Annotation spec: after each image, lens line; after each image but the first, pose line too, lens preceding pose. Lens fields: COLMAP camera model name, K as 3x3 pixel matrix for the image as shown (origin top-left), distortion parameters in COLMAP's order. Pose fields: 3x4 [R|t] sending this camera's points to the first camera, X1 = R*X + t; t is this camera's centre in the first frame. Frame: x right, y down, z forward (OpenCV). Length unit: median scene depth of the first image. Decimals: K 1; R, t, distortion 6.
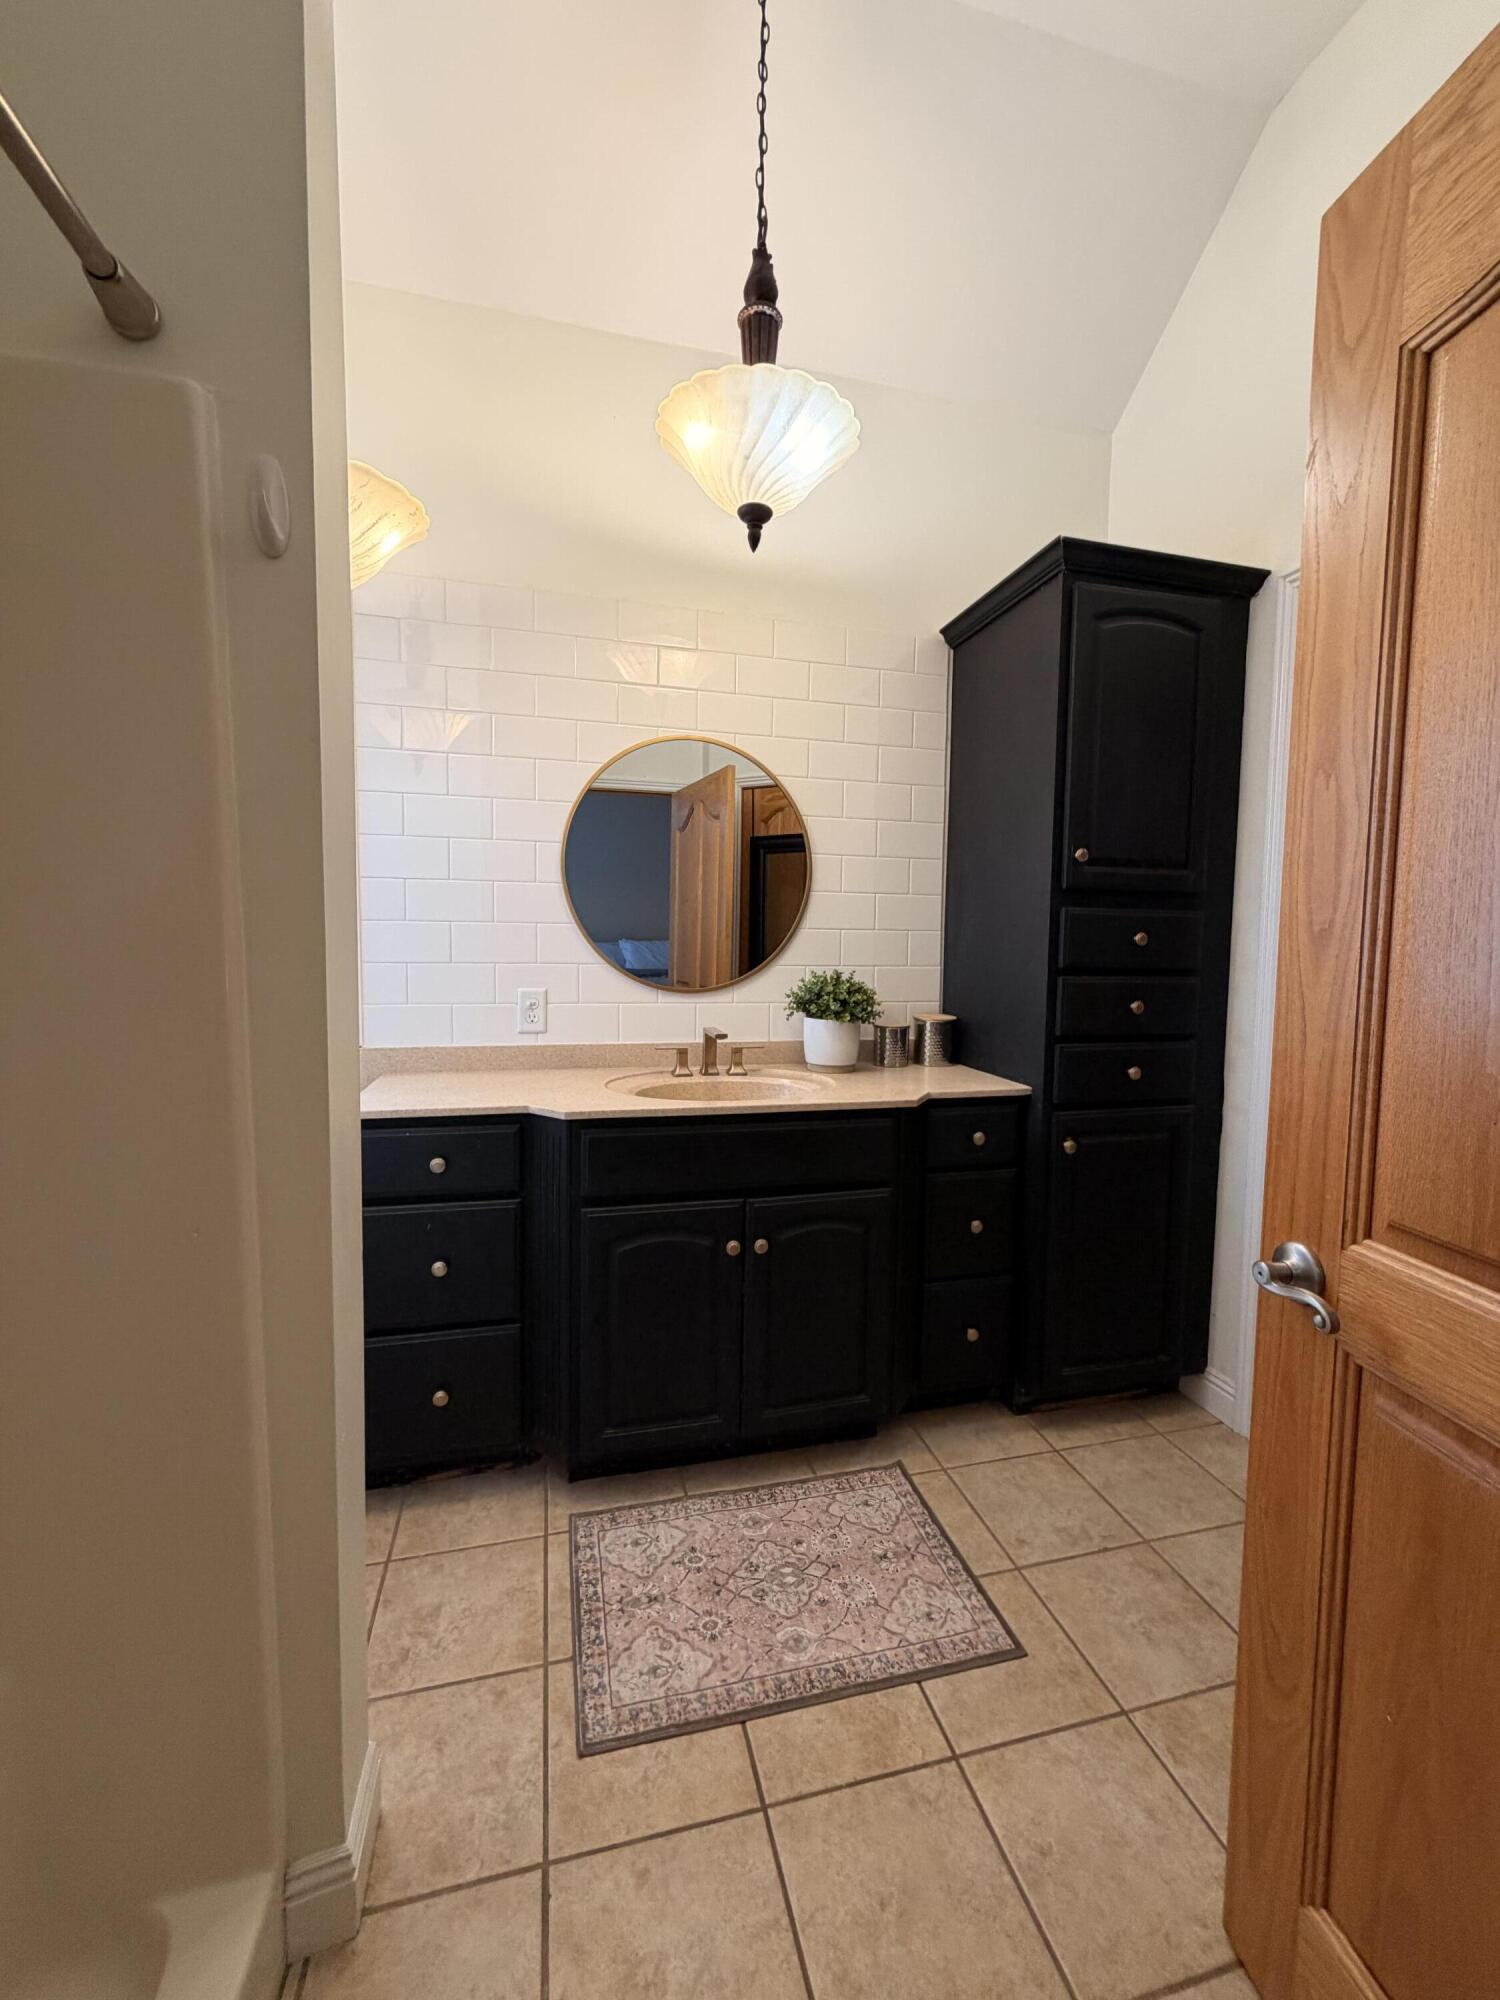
lens RADIAL K [[792.8, 0, 749.7], [0, 792.8, 994.6], [0, 0, 1]] dist [0.000436, -0.000501]
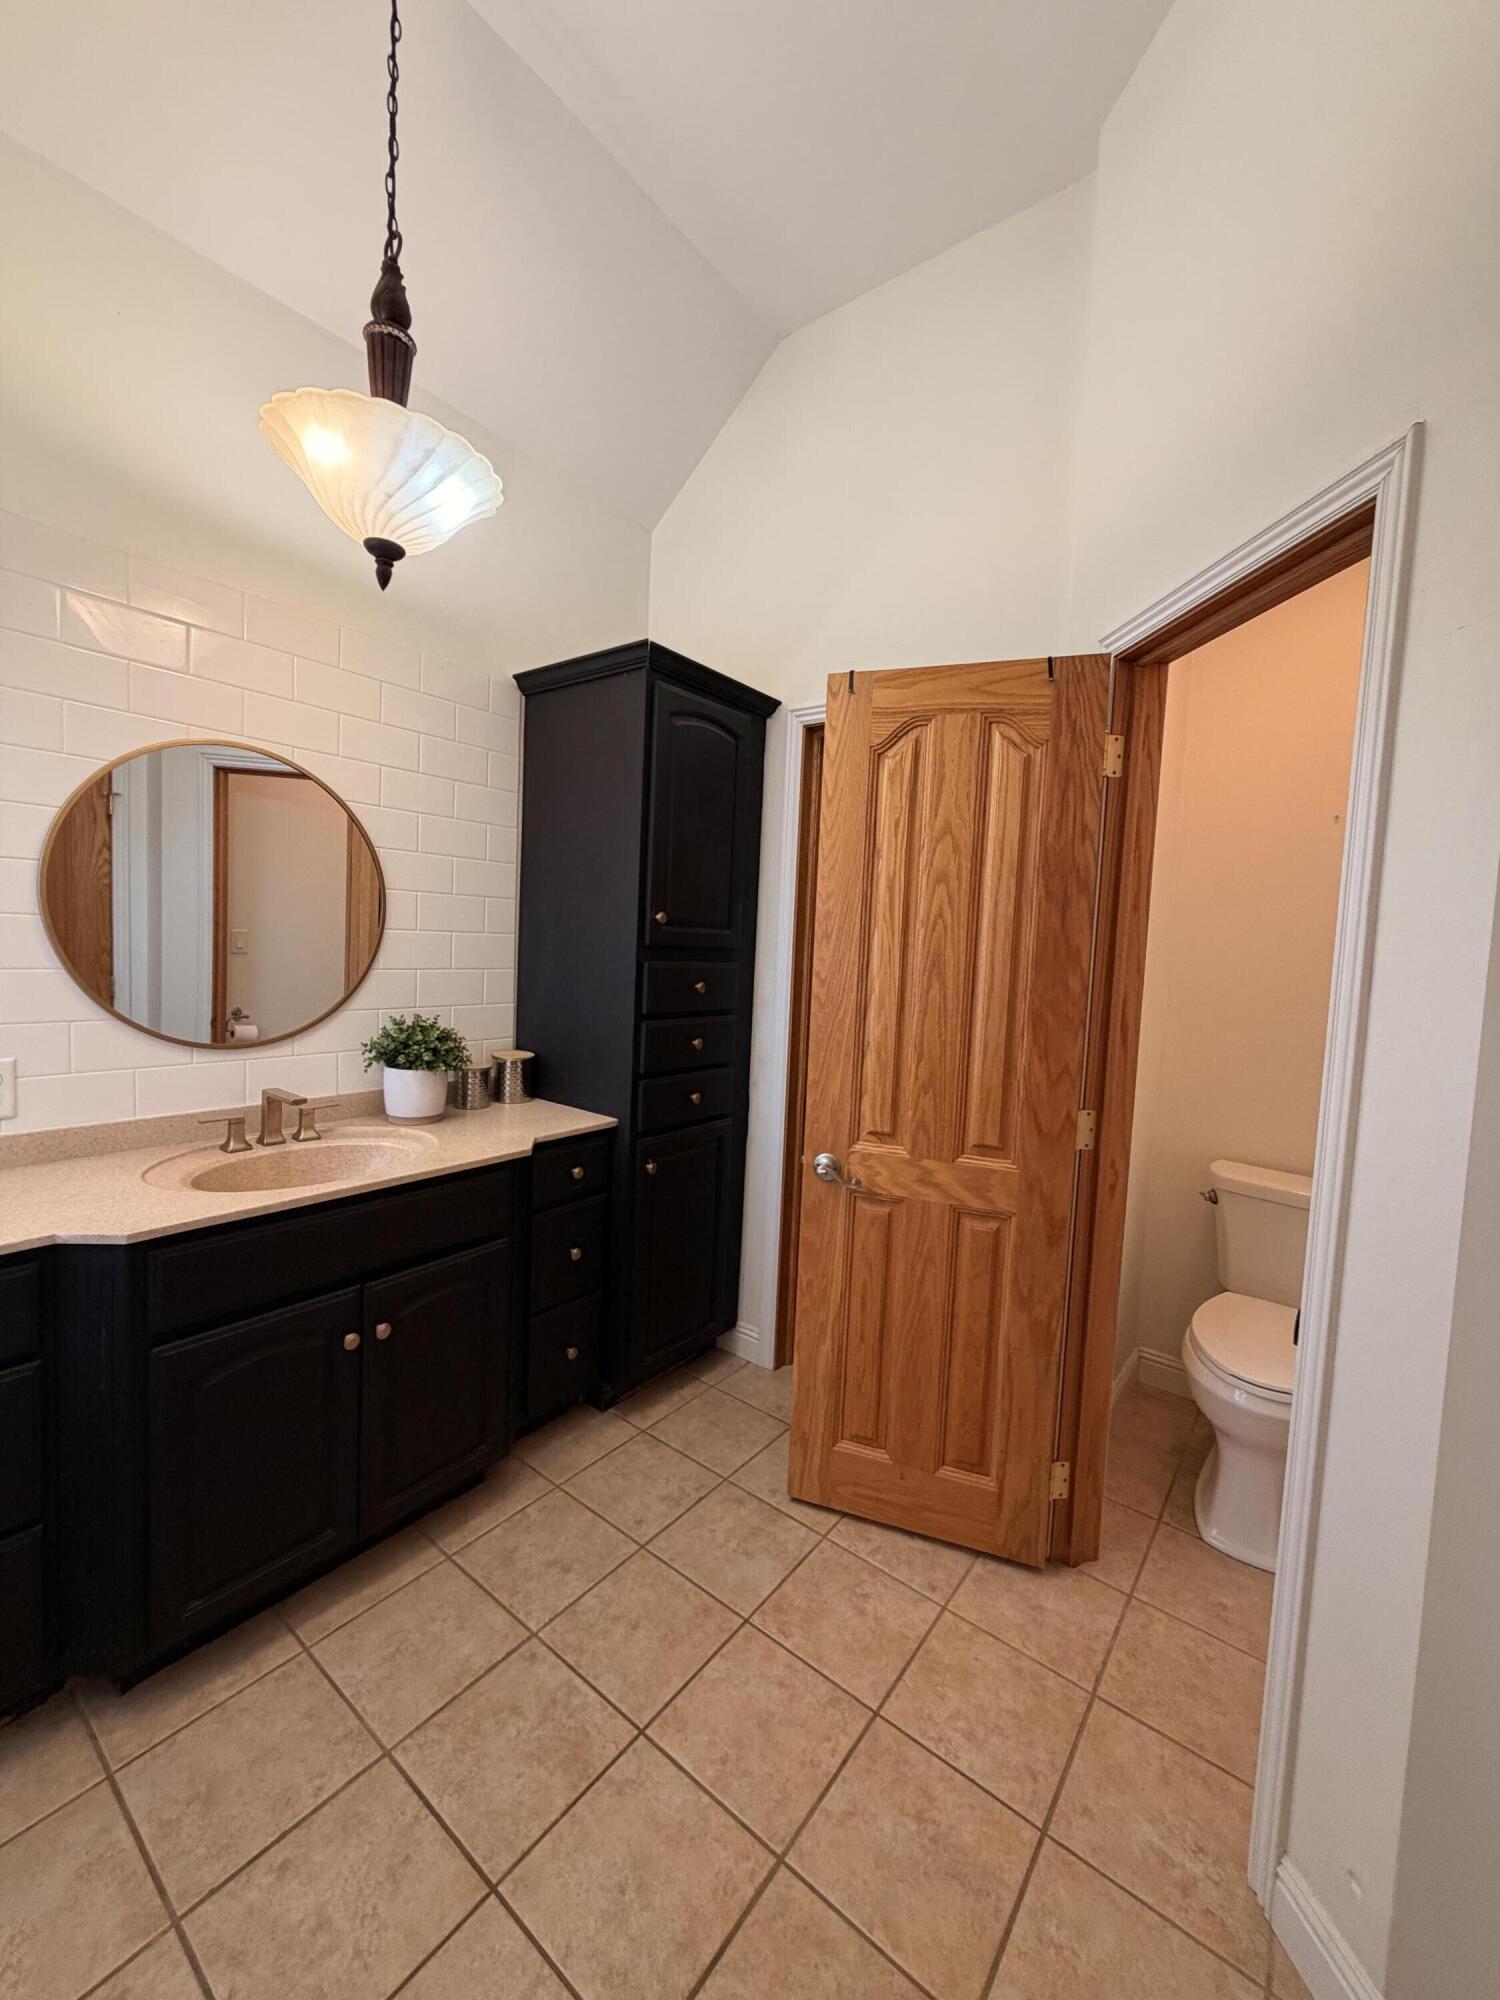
lens RADIAL K [[795.8, 0, 747.6], [0, 795.8, 994.8], [0, 0, 1]] dist [-0.000020, 0.000223]
pose [[0.787184, -0.021463, 0.616344, -0.196137], [0.006861, 0.999637, 0.026047, -0.090046], [-0.616680, -0.016275, 0.787046, 0.004400]]
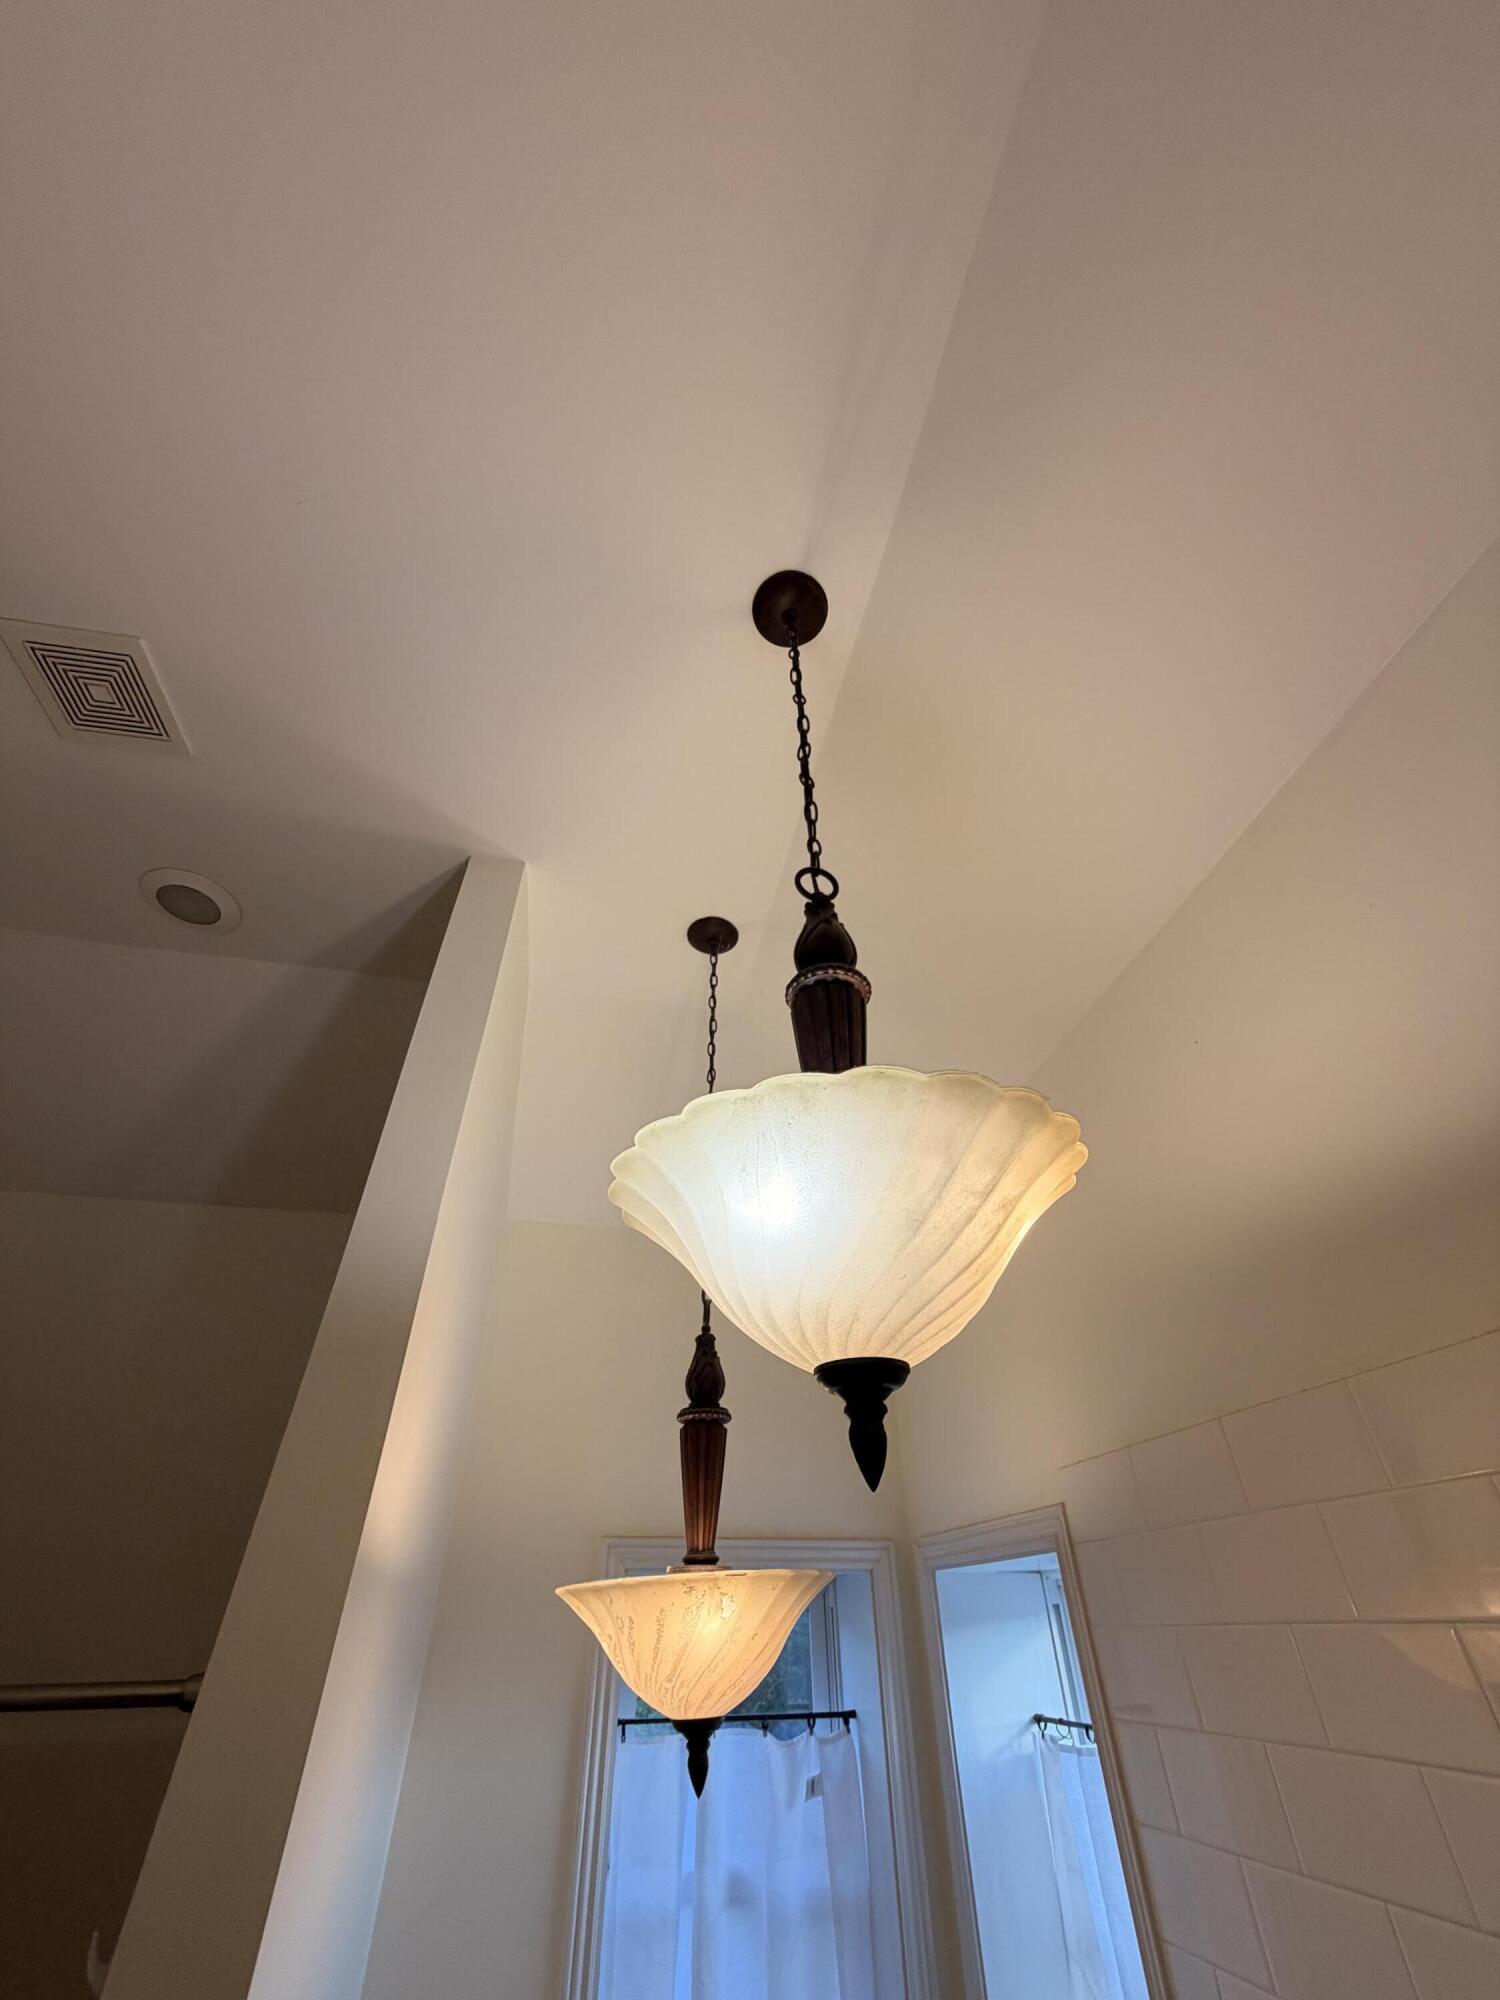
lens RADIAL K [[792.8, 0, 749.7], [0, 792.8, 994.6], [0, 0, 1]] dist [0.000436, -0.000501]
pose [[-0.051510, -0.633661, -0.771894, 0.337659], [-0.059489, 0.773494, -0.631005, -0.410178], [0.996899, 0.013416, -0.077539, 0.789127]]
